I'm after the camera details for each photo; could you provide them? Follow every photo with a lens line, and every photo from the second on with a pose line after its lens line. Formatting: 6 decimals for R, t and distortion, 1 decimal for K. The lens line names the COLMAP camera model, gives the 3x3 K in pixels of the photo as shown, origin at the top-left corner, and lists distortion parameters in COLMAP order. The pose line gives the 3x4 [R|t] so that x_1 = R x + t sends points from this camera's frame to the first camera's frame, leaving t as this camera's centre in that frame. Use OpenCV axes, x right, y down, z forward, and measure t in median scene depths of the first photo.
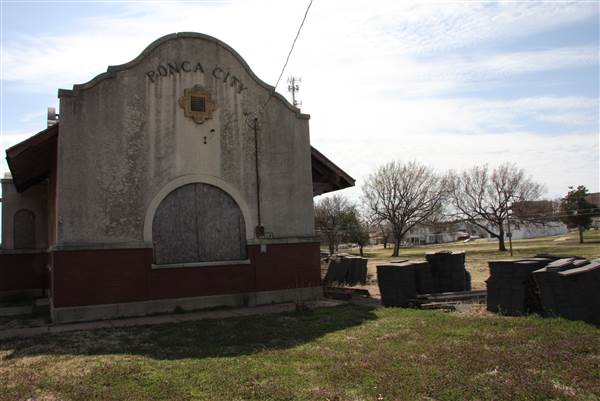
lens RADIAL K [[466.6, 0, 300.8], [0, 466.6, 202.3], [0, 0, 1]] dist [-0.170870, 0.135765]
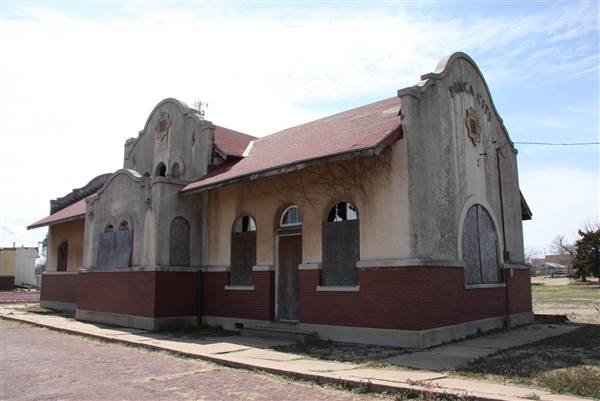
lens RADIAL K [[458.5, 0, 300.0], [0, 458.5, 200.5], [0, 0, 1]] dist [-0.128746, 0.119419]
pose [[0.955889, 0.088945, 0.279937, -0.652991], [-0.064660, 0.993390, -0.094840, 0.050918], [-0.286522, 0.072555, 0.955322, 0.135404]]
